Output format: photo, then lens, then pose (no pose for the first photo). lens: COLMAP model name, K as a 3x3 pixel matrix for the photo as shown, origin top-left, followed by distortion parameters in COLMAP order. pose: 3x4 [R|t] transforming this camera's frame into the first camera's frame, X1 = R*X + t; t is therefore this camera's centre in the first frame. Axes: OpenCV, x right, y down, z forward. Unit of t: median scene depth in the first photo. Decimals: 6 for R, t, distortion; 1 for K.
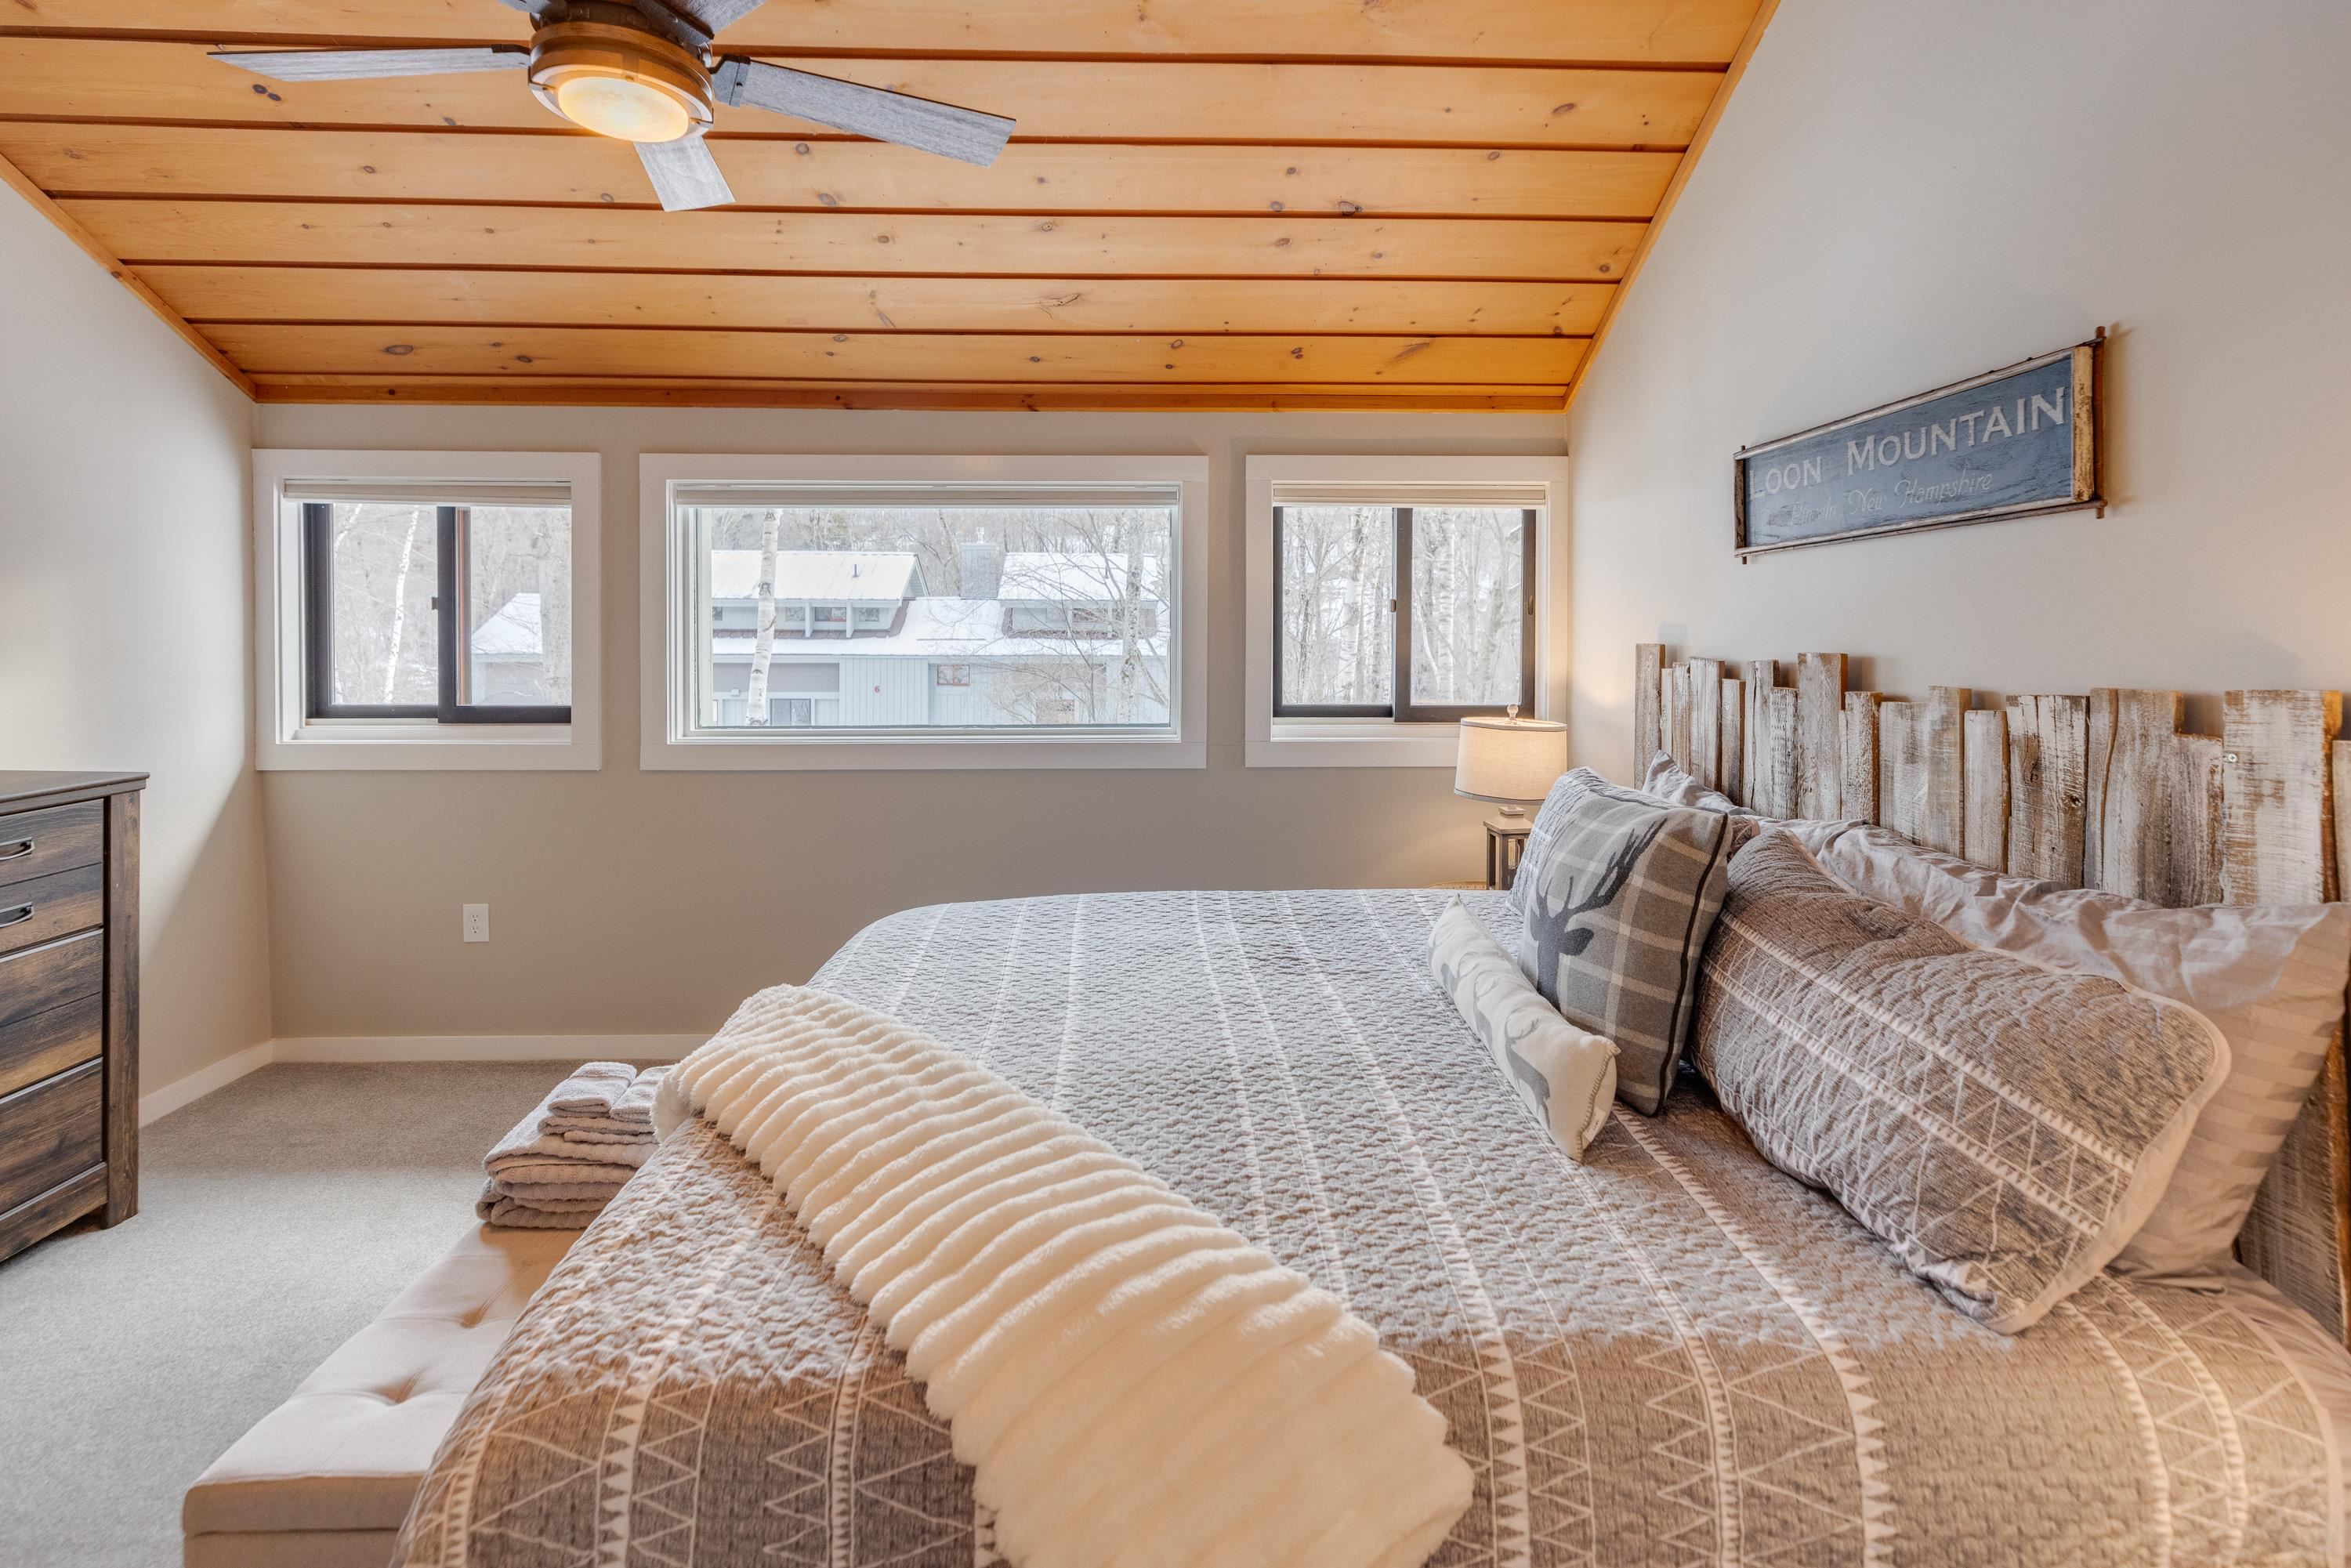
lens RADIAL K [[1102.3, 0, 1169.5], [0, 1102.3, 599.4], [0, 0, 1]] dist [0.005135, -0.000535]
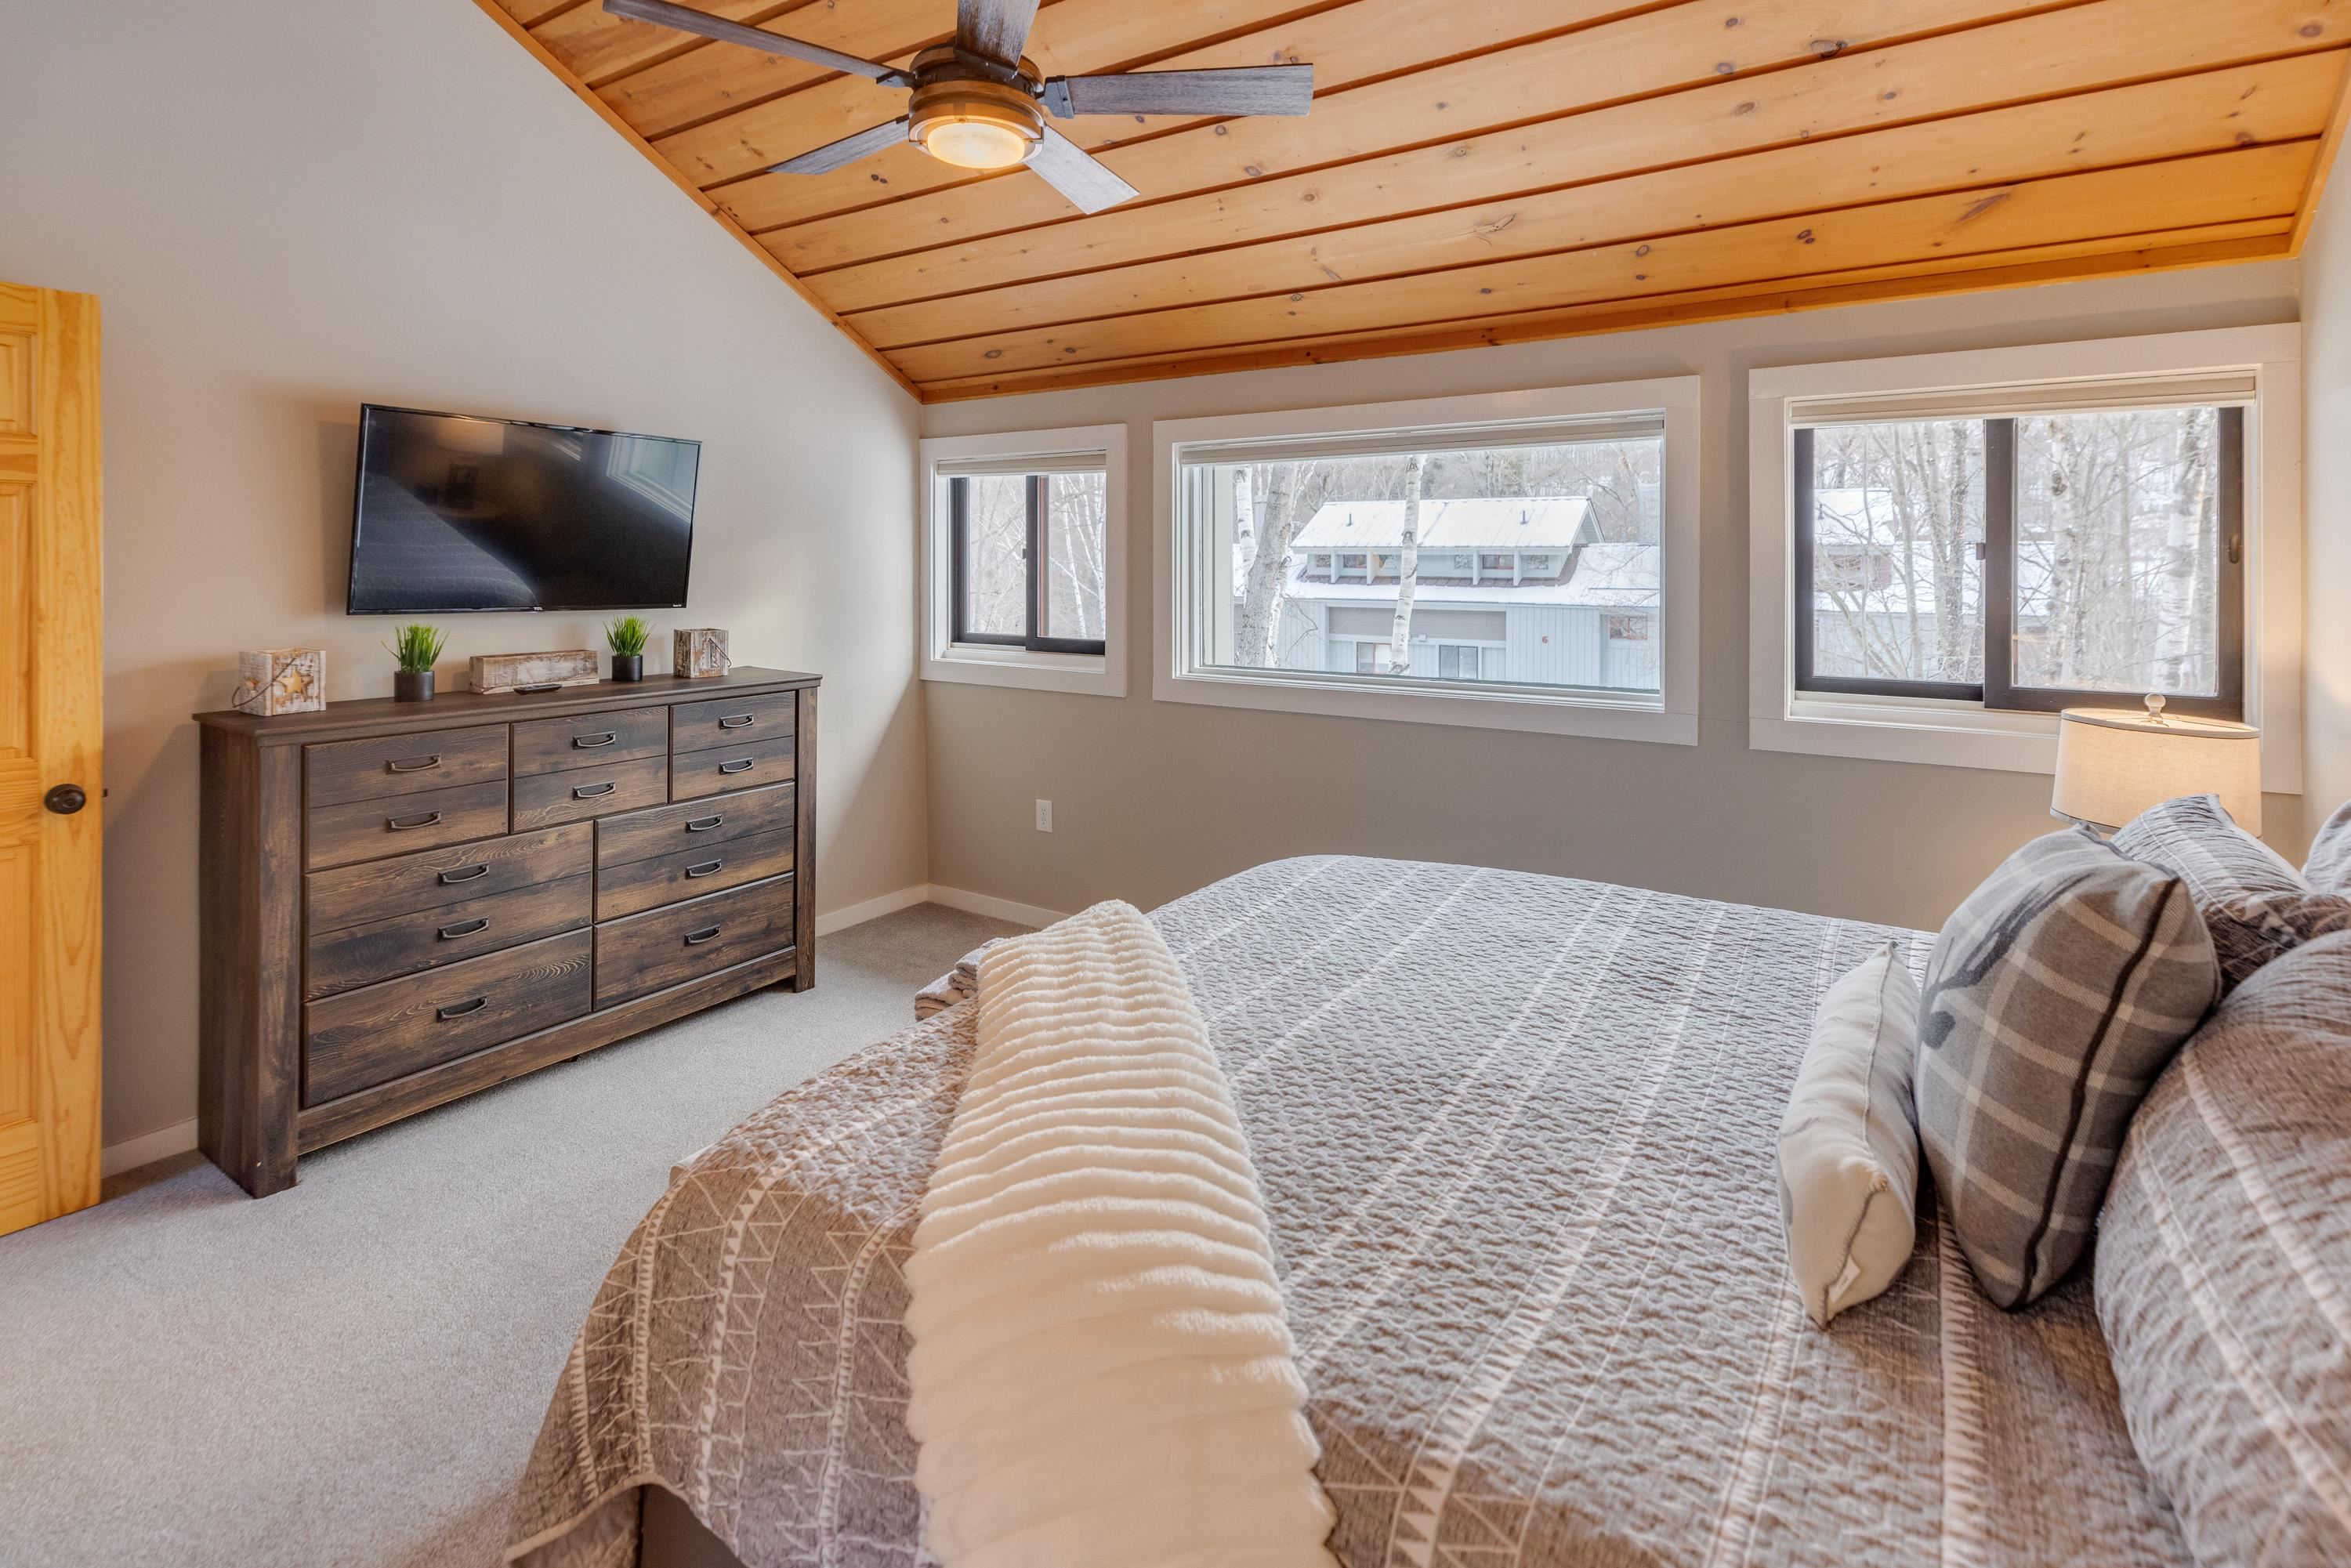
lens RADIAL K [[1122.1, 0, 1178.9], [0, 1122.1, 528.4], [0, 0, 1]] dist [0.003444, -0.000179]
pose [[0.815744, -0.017588, -0.578146, 0.251873], [0.008305, 0.999791, -0.018698, 0.000178], [0.578354, 0.010451, 0.815719, 0.084477]]
